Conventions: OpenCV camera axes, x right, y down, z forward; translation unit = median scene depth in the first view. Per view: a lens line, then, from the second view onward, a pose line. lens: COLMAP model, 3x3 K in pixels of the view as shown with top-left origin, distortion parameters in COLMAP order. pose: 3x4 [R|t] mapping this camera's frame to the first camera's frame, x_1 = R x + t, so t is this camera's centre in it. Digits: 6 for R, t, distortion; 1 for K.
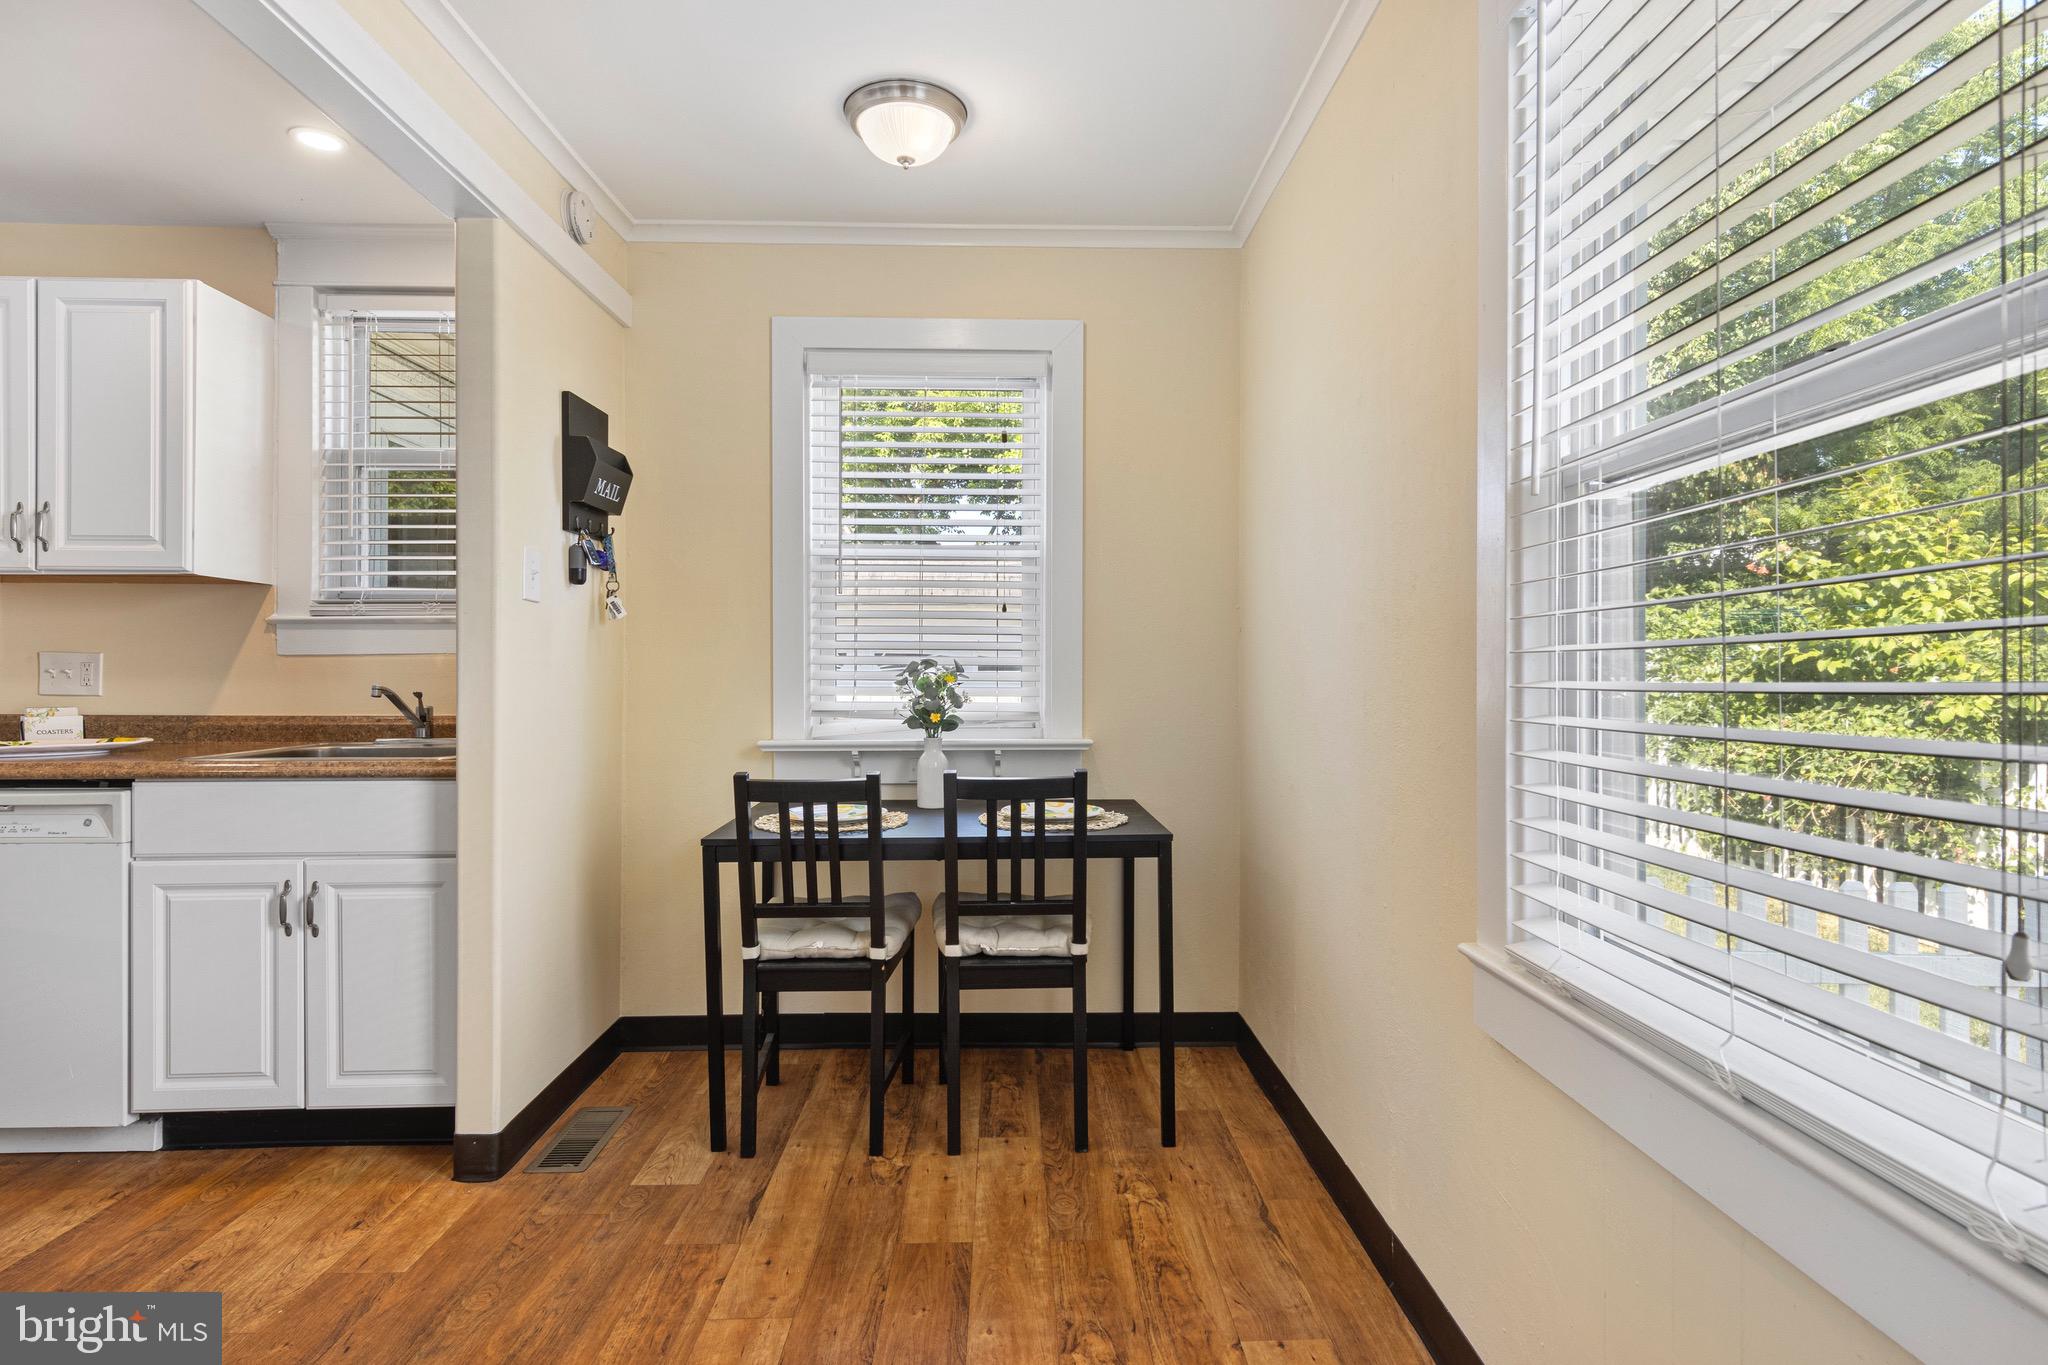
lens RADIAL K [[1042.2, 0, 1013.0], [0, 1042.2, 676.9], [0, 0, 1]] dist [0.009516, -0.000250]
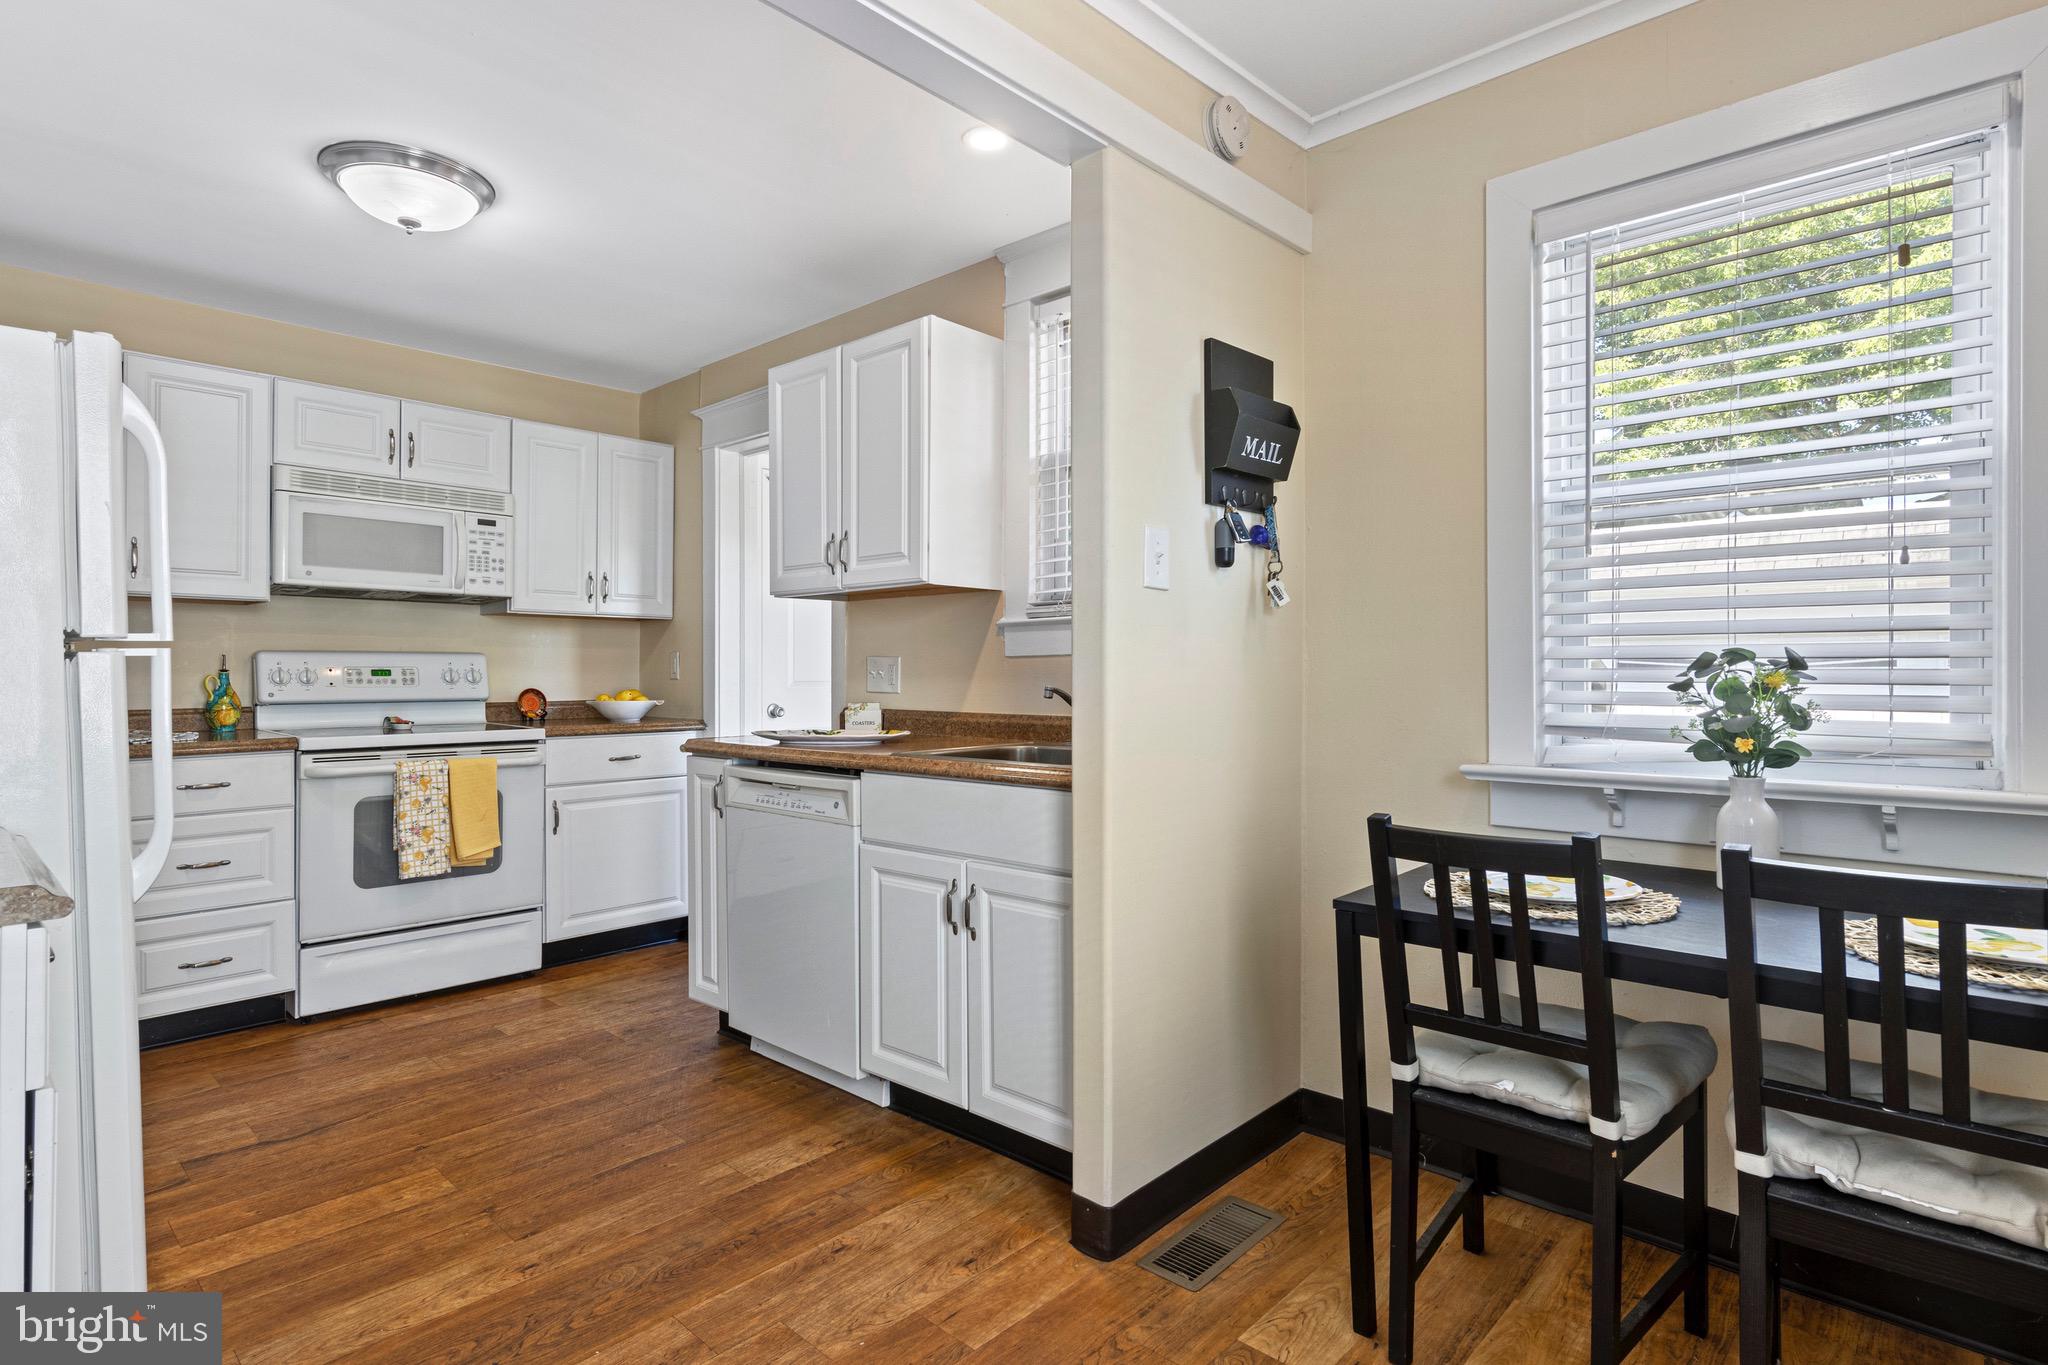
lens RADIAL K [[1042.7, 0, 1026.3], [0, 1042.7, 670.6], [0, 0, 1]] dist [0.007237, -0.000639]
pose [[0.718045, -0.004239, -0.695983, 0.051445], [0.001916, 0.999990, -0.004113, -0.002349], [0.695994, 0.001620, 0.718046, 0.290838]]
